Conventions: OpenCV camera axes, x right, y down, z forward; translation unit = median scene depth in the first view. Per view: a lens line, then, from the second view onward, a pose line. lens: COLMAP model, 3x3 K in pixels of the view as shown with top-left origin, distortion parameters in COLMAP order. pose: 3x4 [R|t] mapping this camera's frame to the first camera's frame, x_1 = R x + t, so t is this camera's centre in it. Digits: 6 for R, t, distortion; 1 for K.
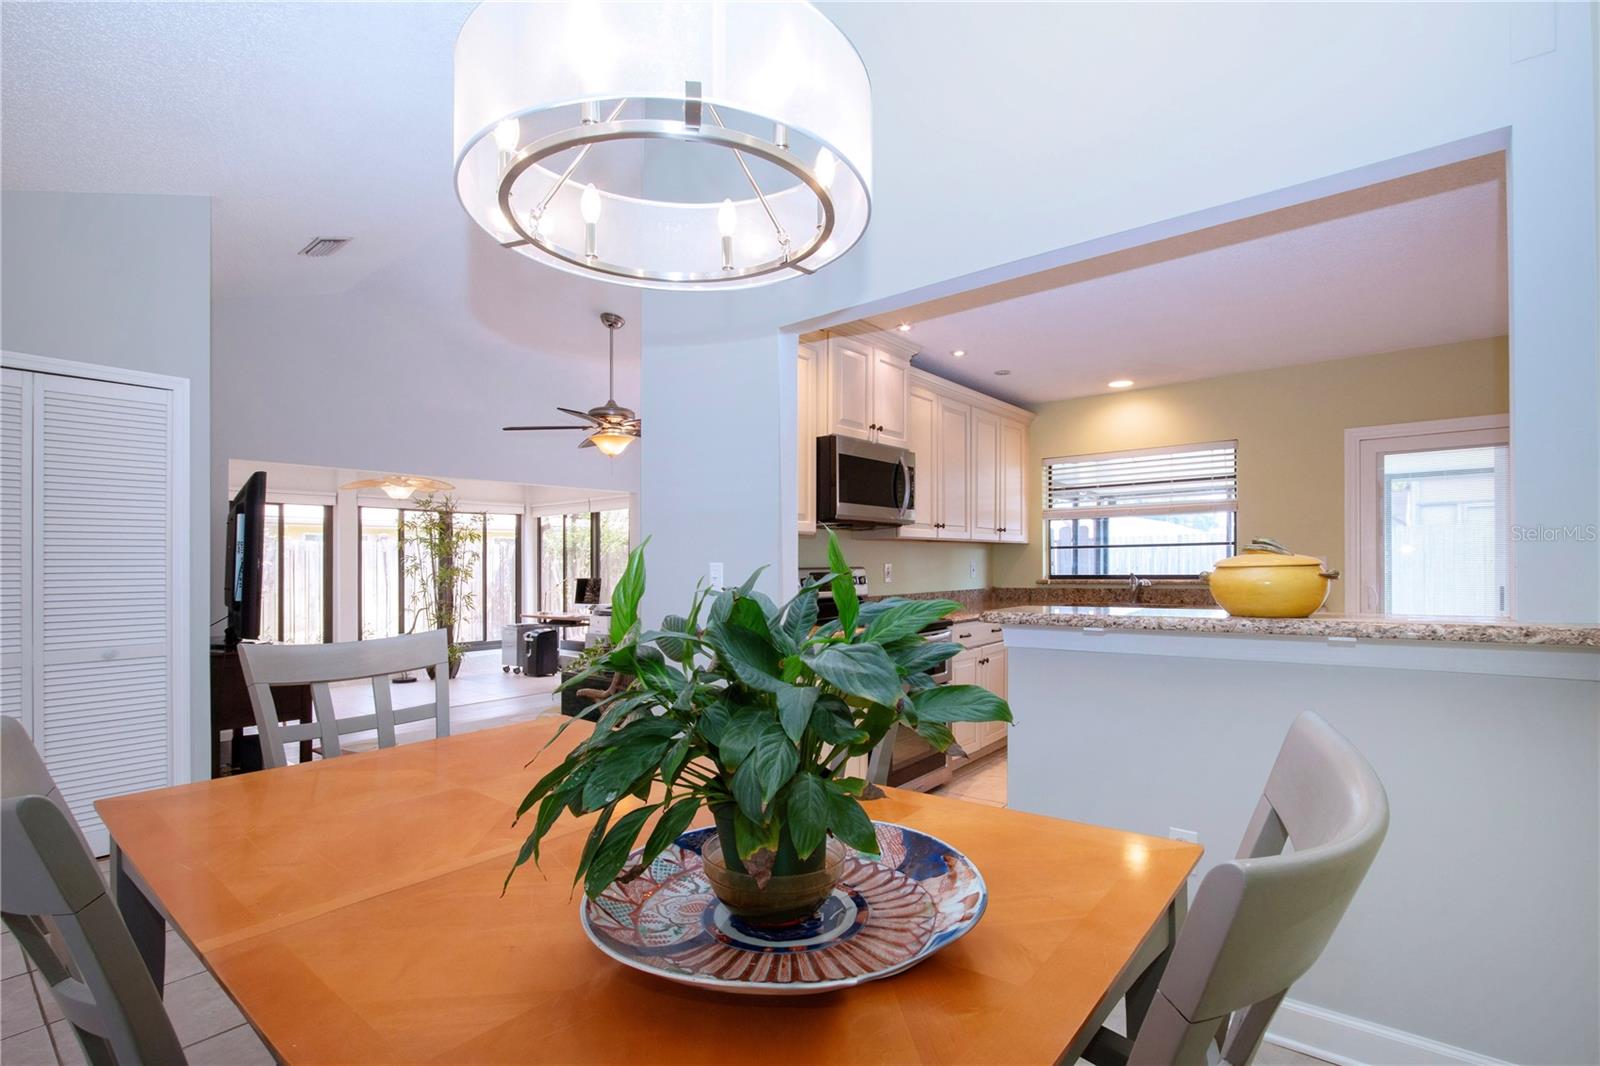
lens RADIAL K [[742.8, 0, 800.2], [0, 742.8, 548.6], [0, 0, 1]] dist [-0.005561, -0.000134]
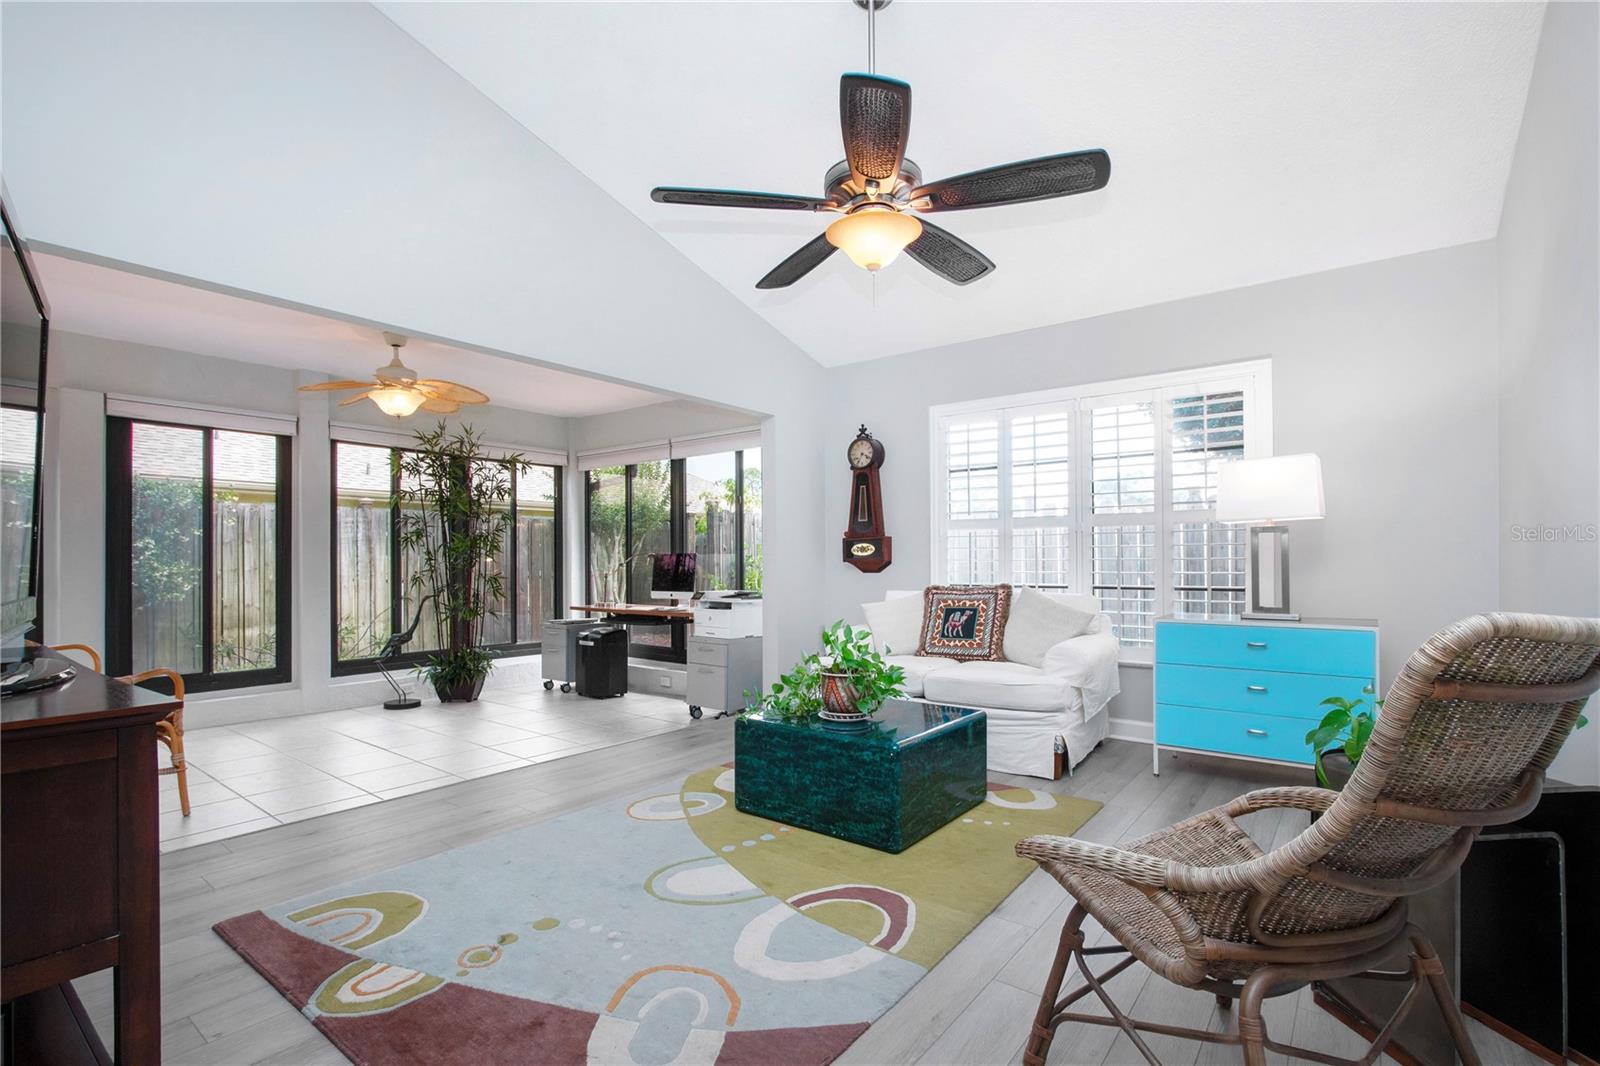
lens RADIAL K [[742.8, 0, 794.1], [0, 742.8, 561.0], [0, 0, 1]] dist [-0.005561, -0.000134]
pose [[0.999781, 0.010532, 0.018070, -0.184837], [-0.010968, 0.999646, 0.024222, 0.028212], [-0.017808, -0.024415, 0.999543, 0.314611]]
